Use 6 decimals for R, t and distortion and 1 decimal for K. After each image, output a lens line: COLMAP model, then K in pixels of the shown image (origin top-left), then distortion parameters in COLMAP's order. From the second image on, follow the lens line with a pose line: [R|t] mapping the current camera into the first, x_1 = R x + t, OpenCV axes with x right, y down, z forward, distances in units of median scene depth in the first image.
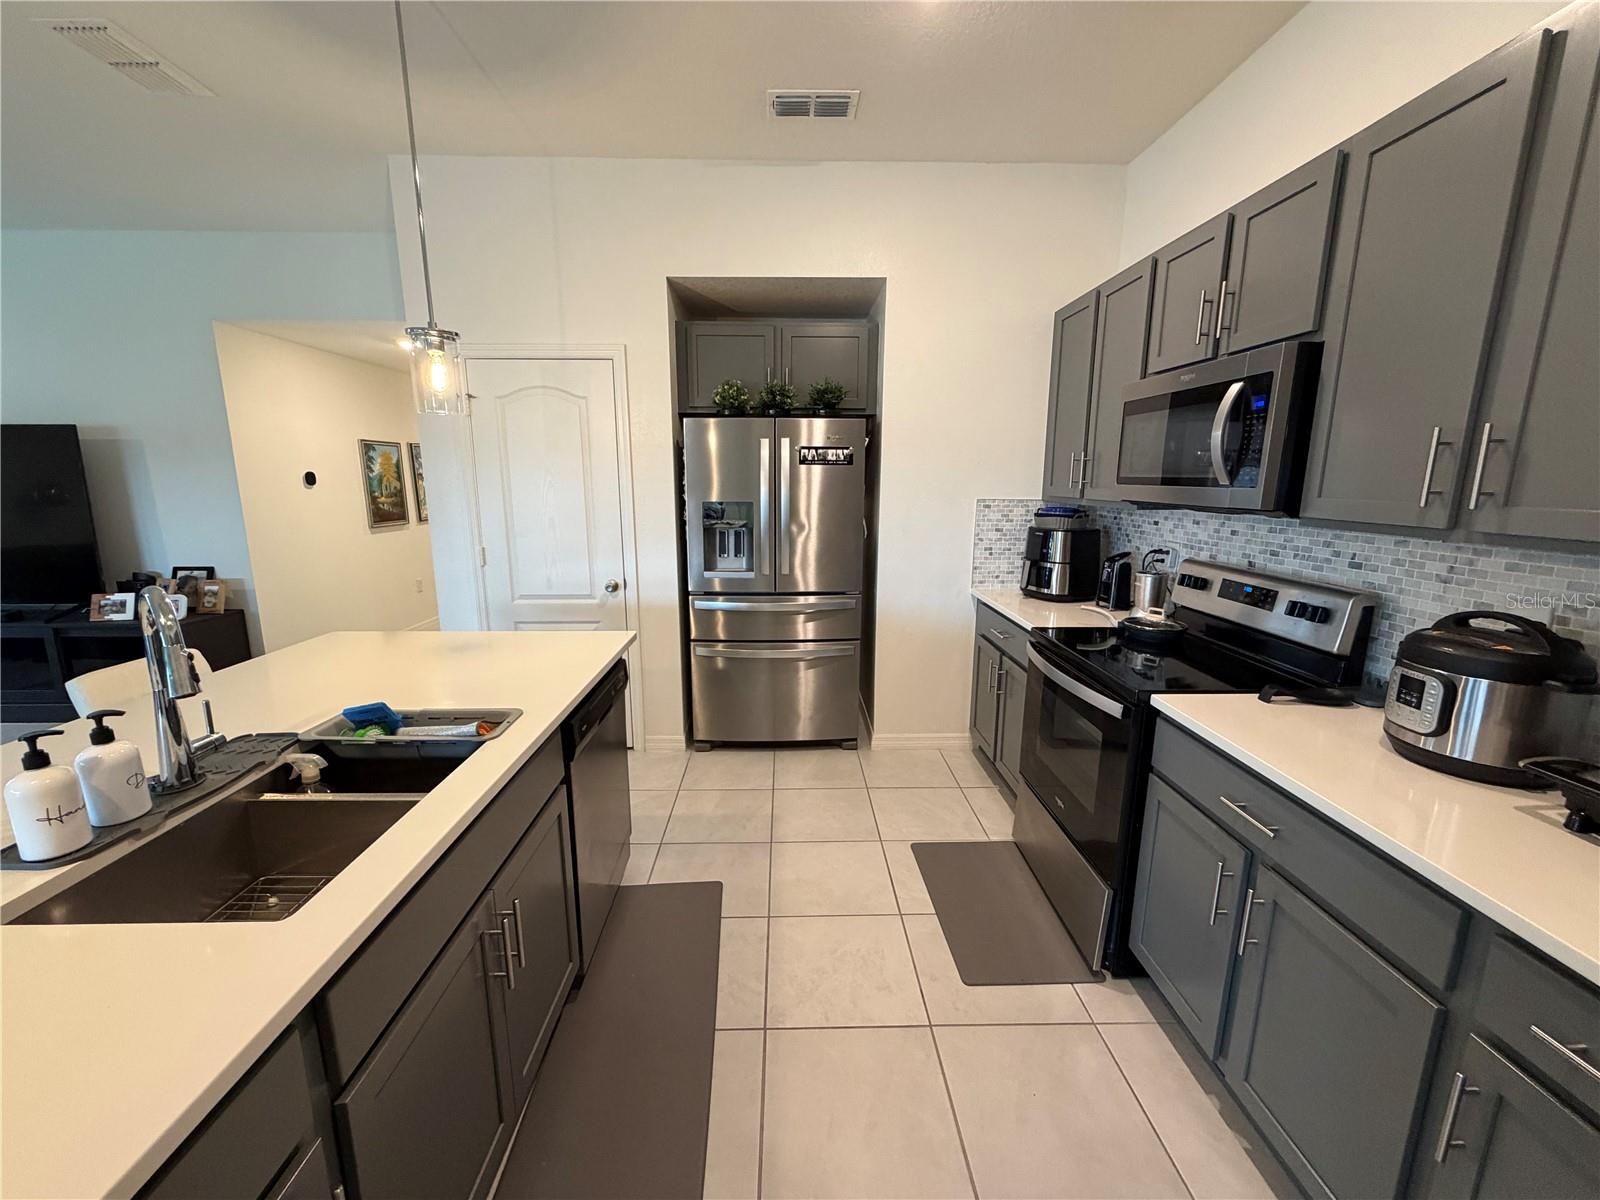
lens RADIAL K [[637.0, 0, 799.2], [0, 637.0, 602.1], [0, 0, 1]] dist [-0.000092, 0.000194]
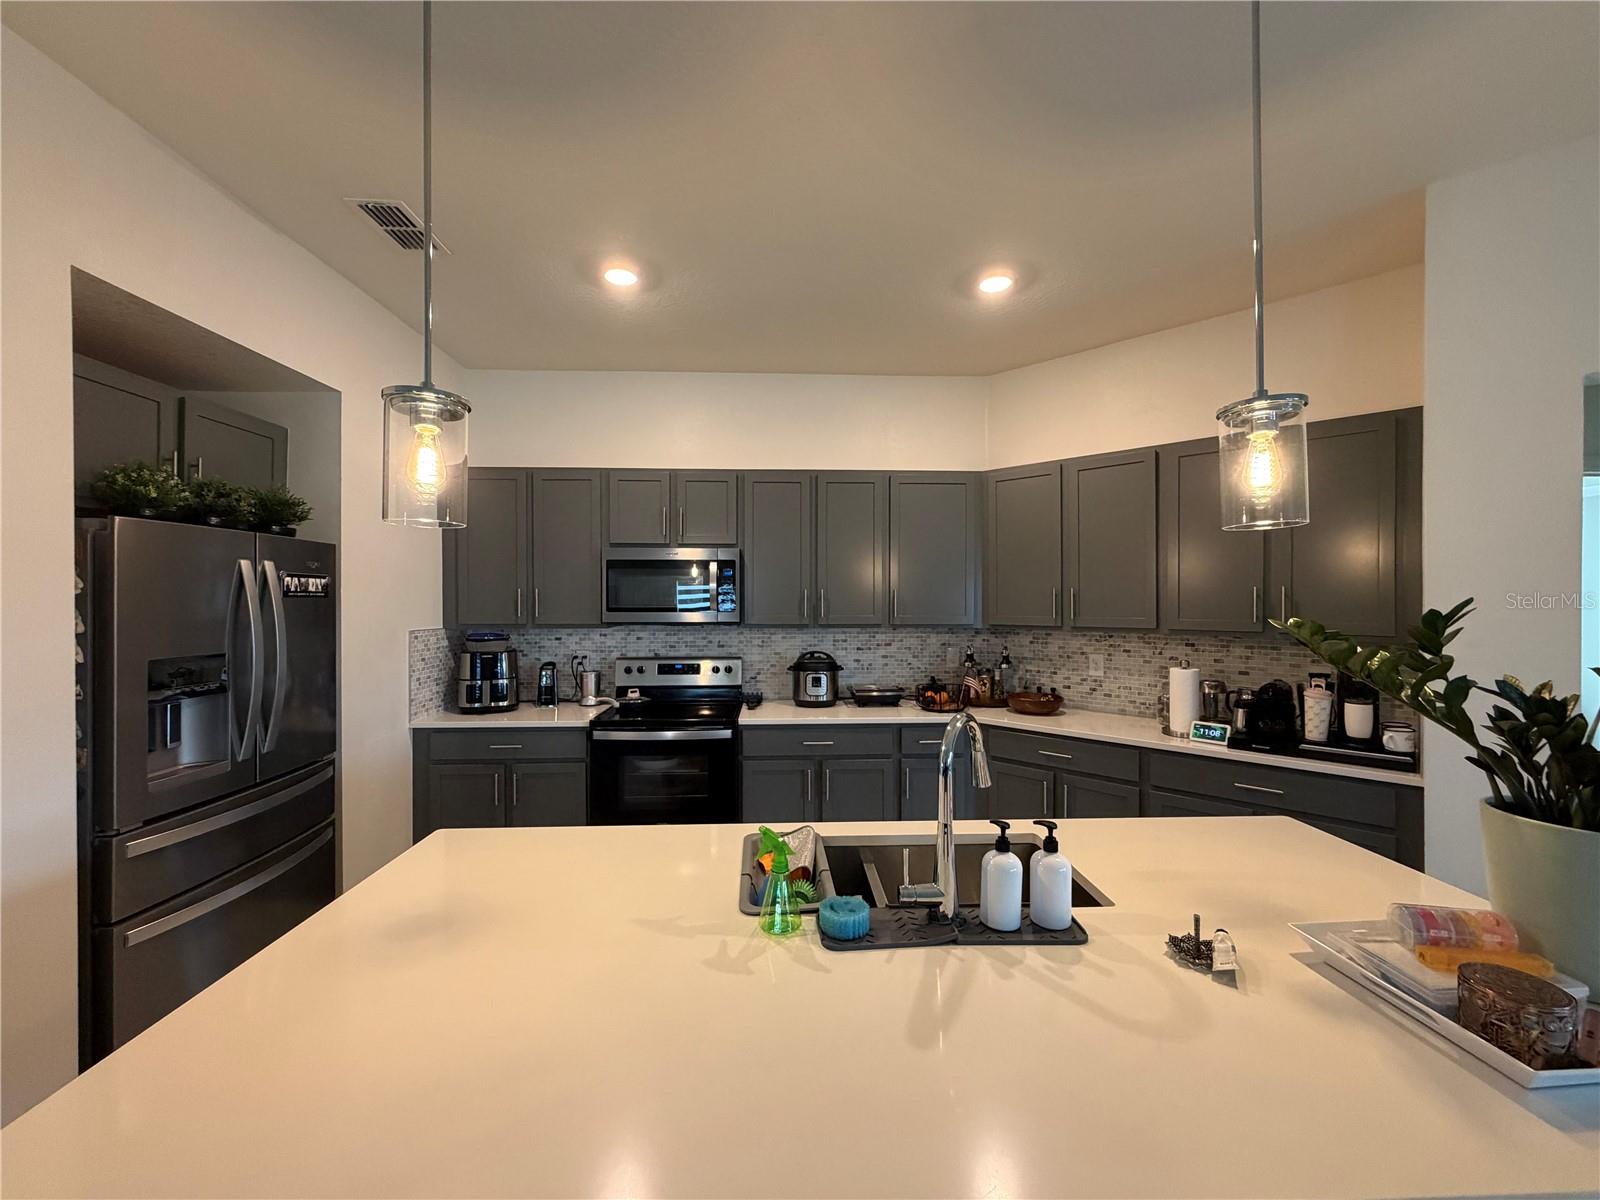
lens RADIAL K [[637.0, 0, 796.7], [0, 637.0, 602.6], [0, 0, 1]] dist [-0.000092, 0.000194]
pose [[-0.015119, -0.008946, 0.999846, -1.075315], [0.196098, 0.980514, 0.011739, -0.146973], [-0.980468, 0.196245, -0.013070, 0.620458]]
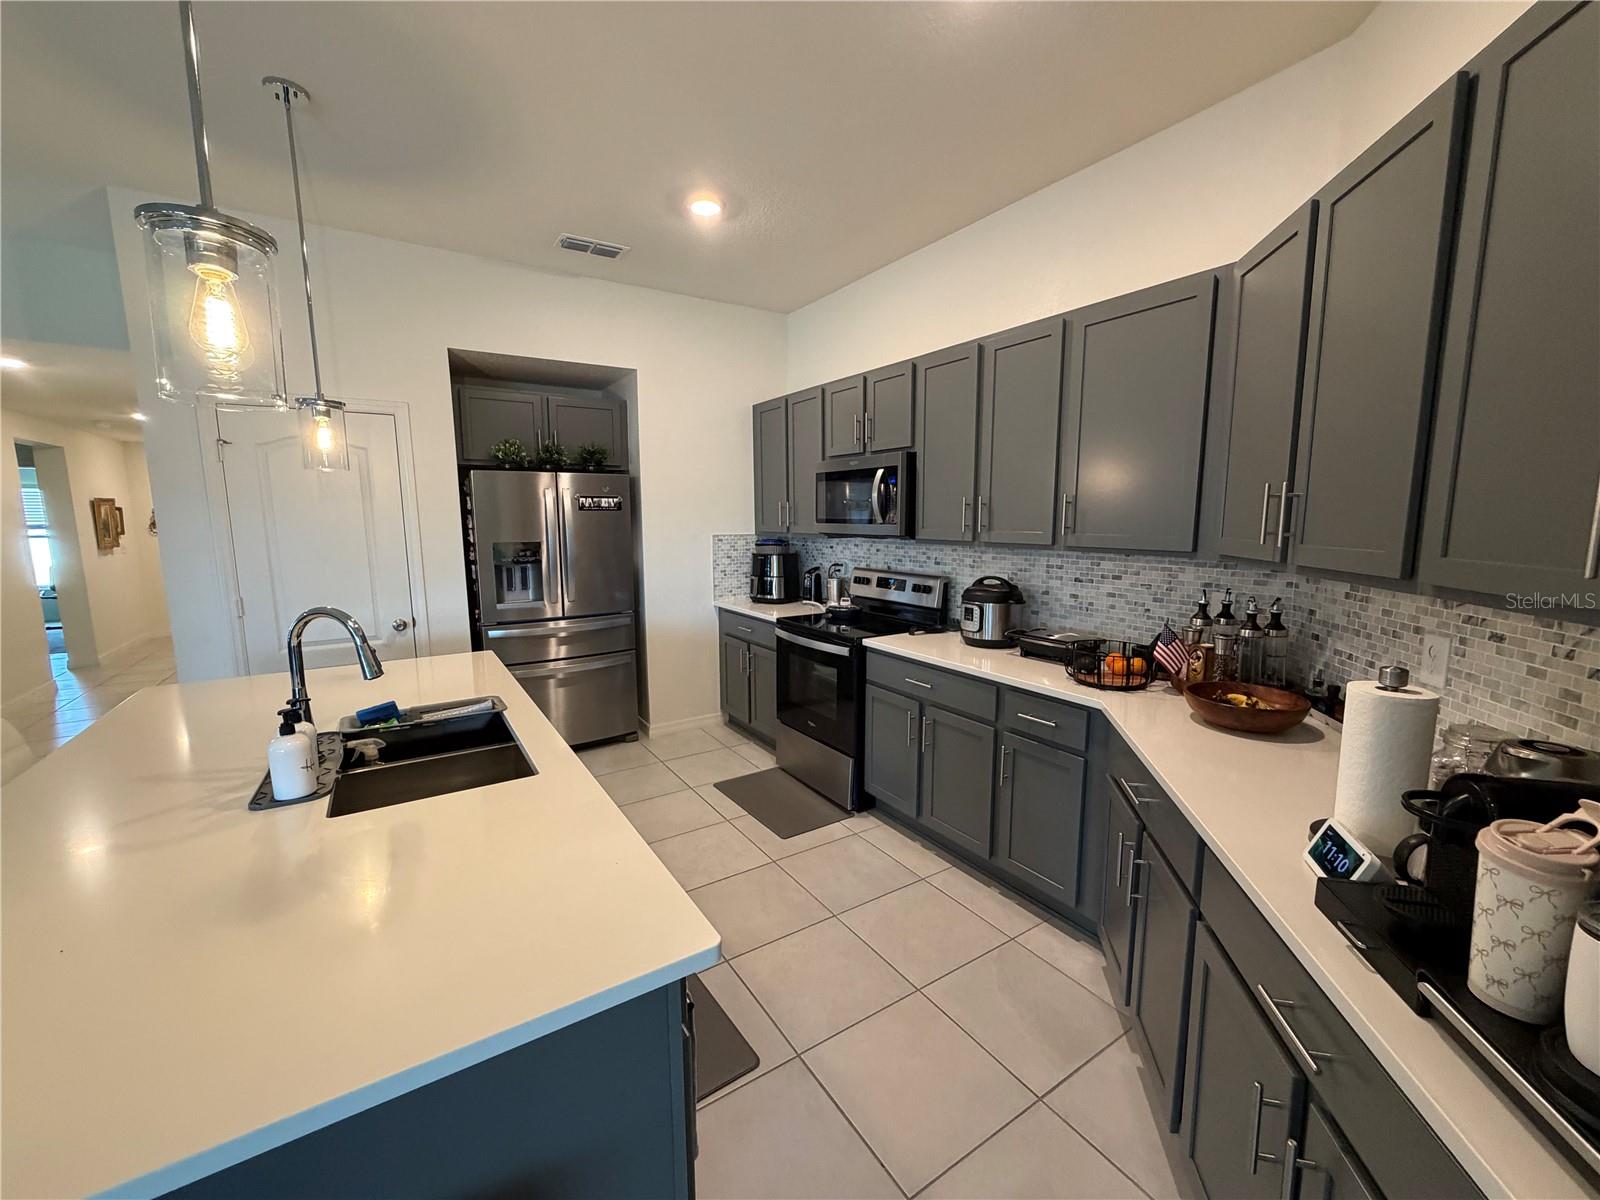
lens RADIAL K [[637.0, 0, 797.2], [0, 637.0, 601.4], [0, 0, 1]] dist [-0.000092, 0.000194]
pose [[0.854184, -0.077459, 0.514169, -0.410476], [0.108409, 0.993641, -0.030409, 0.058667], [-0.508544, 0.081716, 0.857150, -0.359058]]
